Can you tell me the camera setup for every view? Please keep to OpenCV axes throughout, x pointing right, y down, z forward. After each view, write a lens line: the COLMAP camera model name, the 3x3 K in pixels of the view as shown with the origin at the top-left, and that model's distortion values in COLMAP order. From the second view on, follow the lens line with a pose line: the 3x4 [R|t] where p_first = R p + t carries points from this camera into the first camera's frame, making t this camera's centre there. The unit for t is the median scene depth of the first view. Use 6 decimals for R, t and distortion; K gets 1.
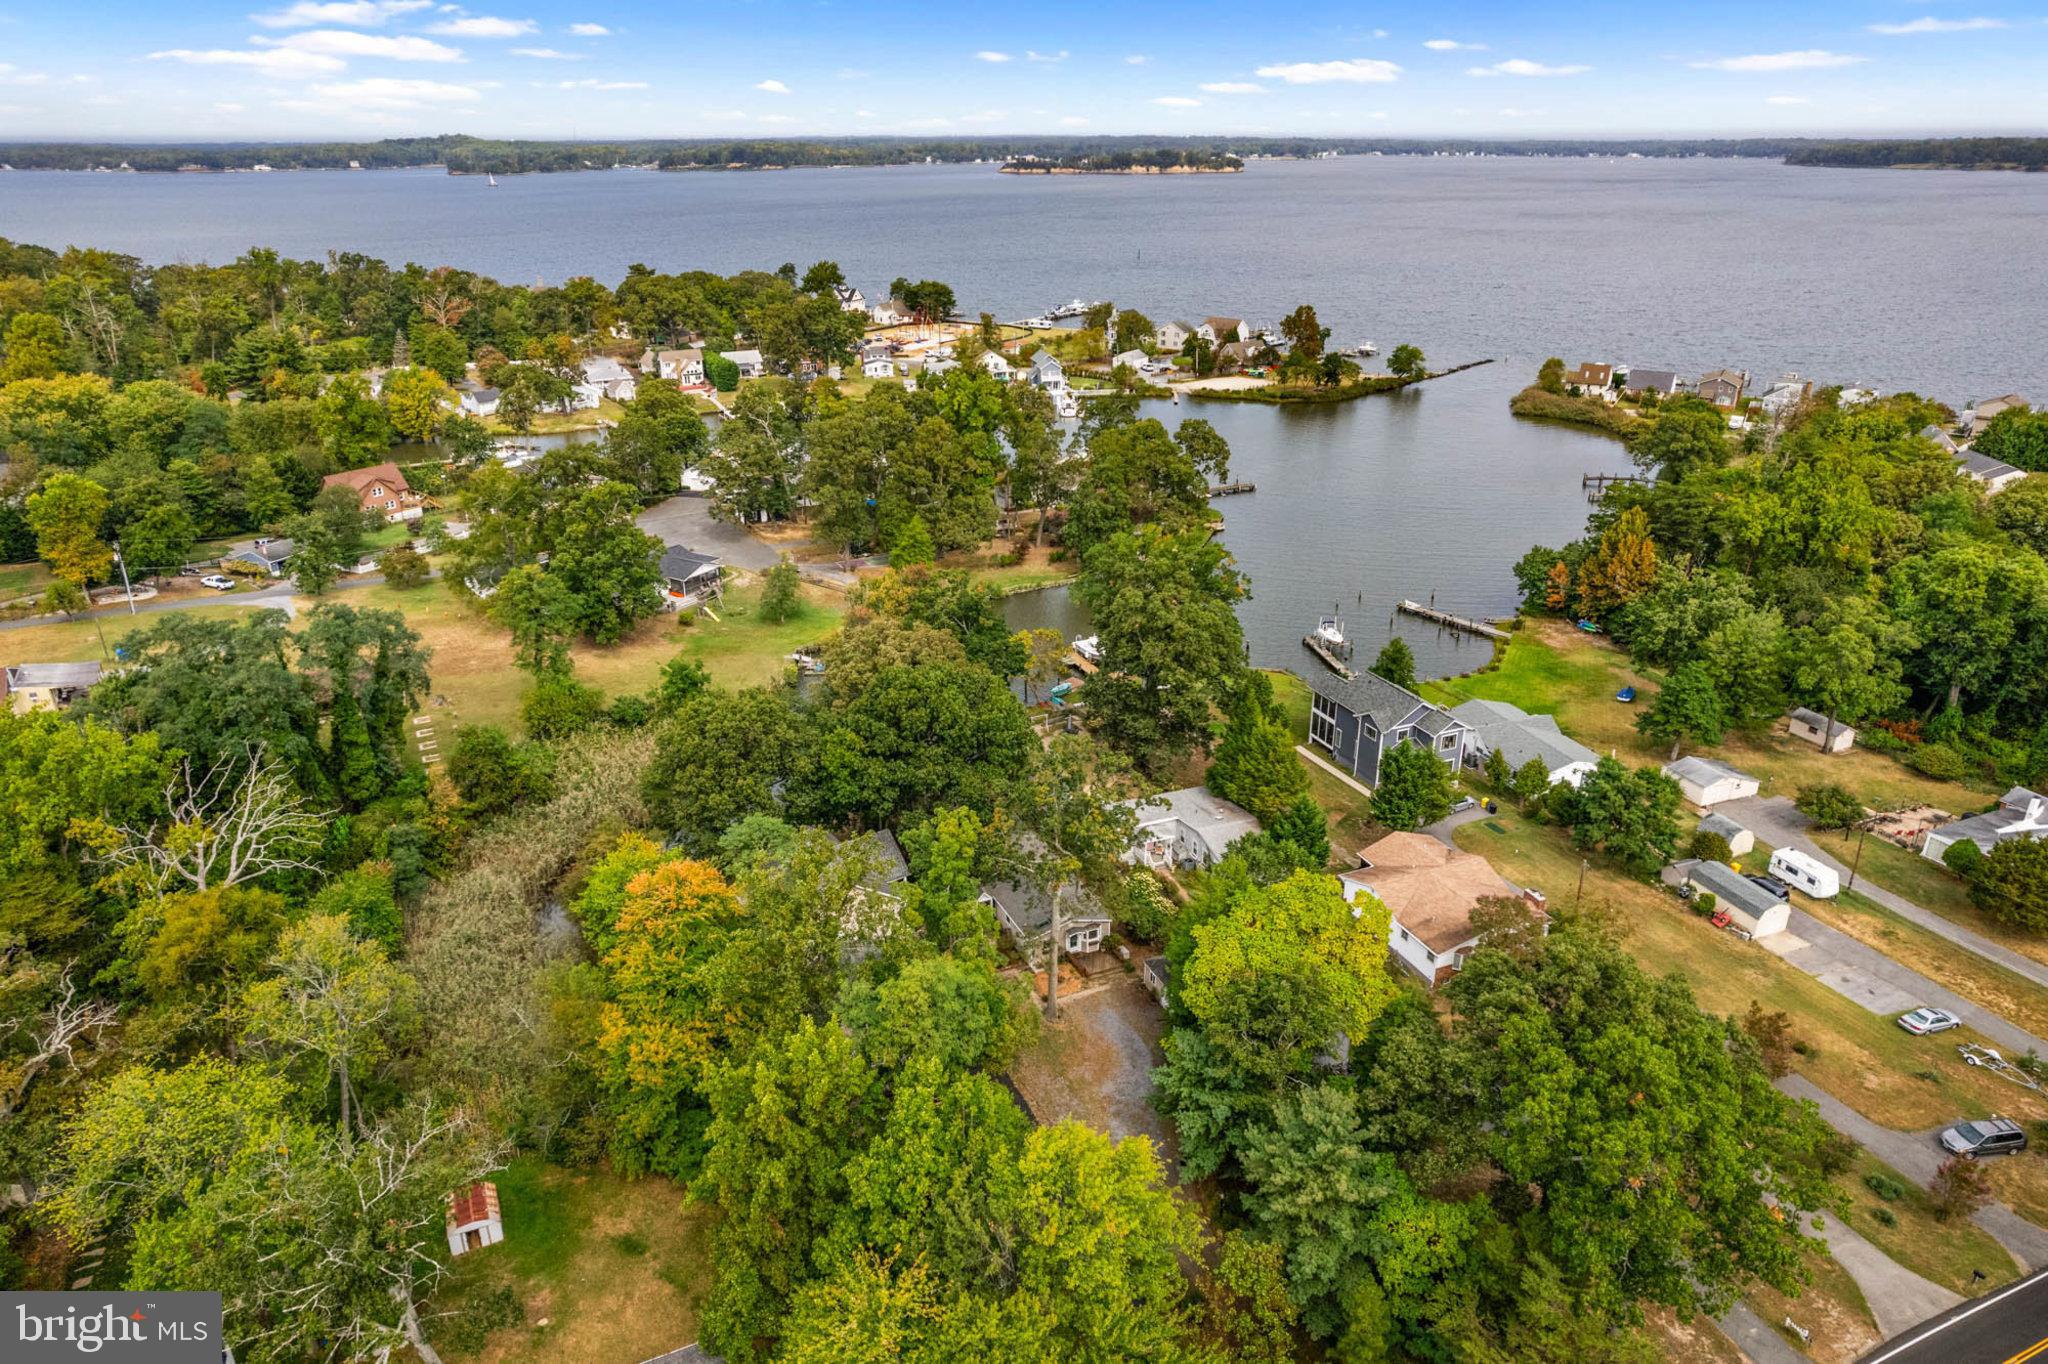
lens RADIAL K [[1360.4, 0, 1045.3], [0, 1360.4, 688.0], [0, 0, 1]] dist [-0.043869, 0.047881]
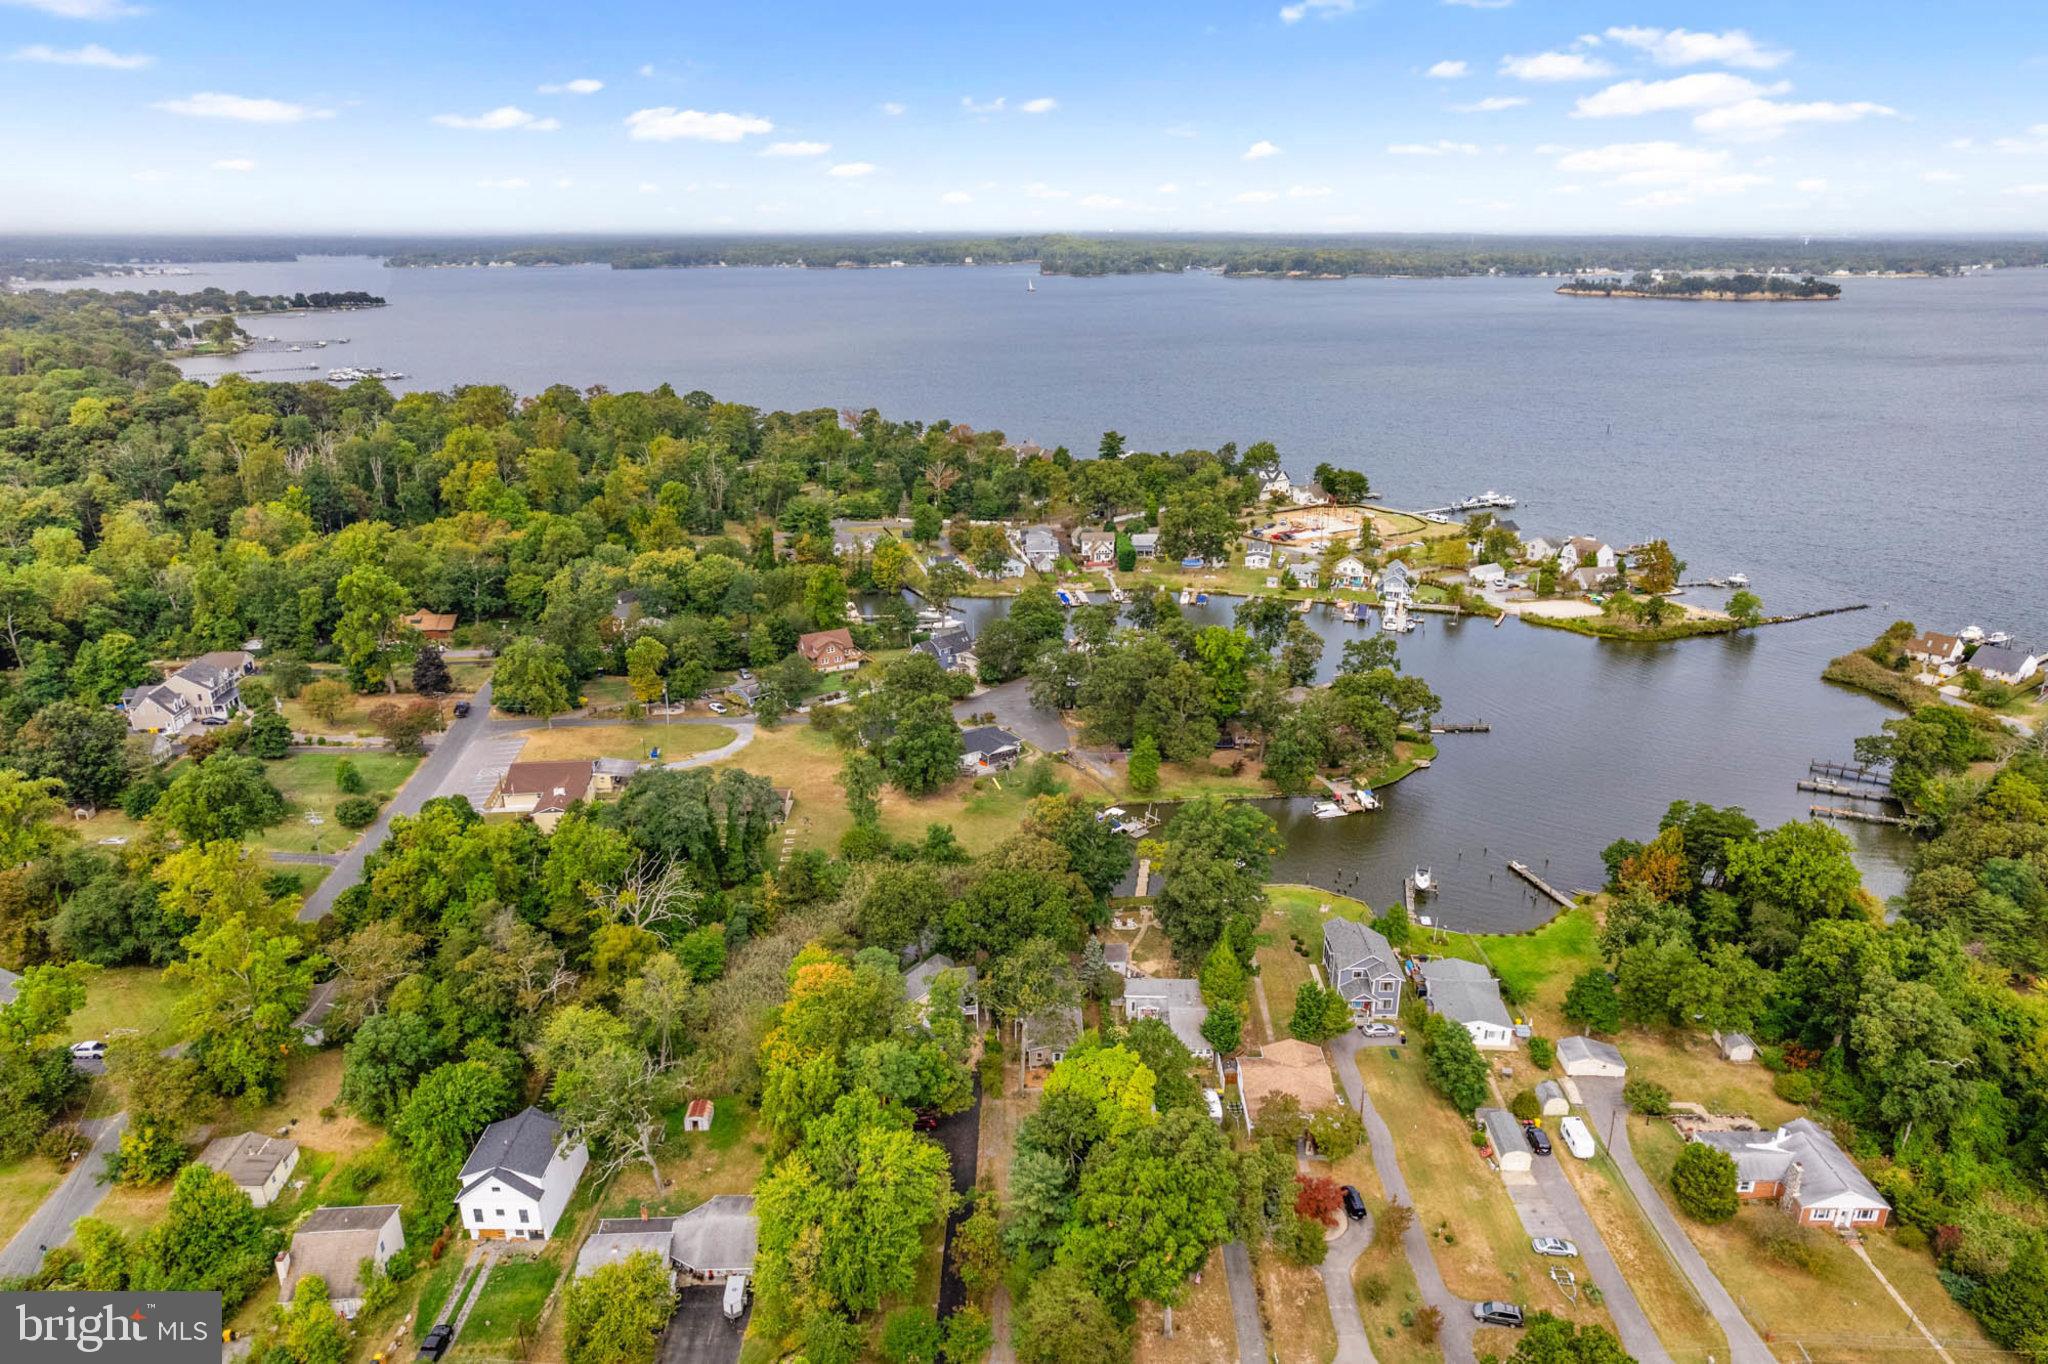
lens RADIAL K [[1360.4, 0, 1022.2], [0, 1360.4, 685.5], [0, 0, 1]] dist [-0.043869, 0.047881]
pose [[0.914756, 0.138357, -0.379577, 0.264872], [-0.161062, 0.986531, -0.028557, -0.101007], [0.370513, 0.087258, 0.924719, -0.287826]]
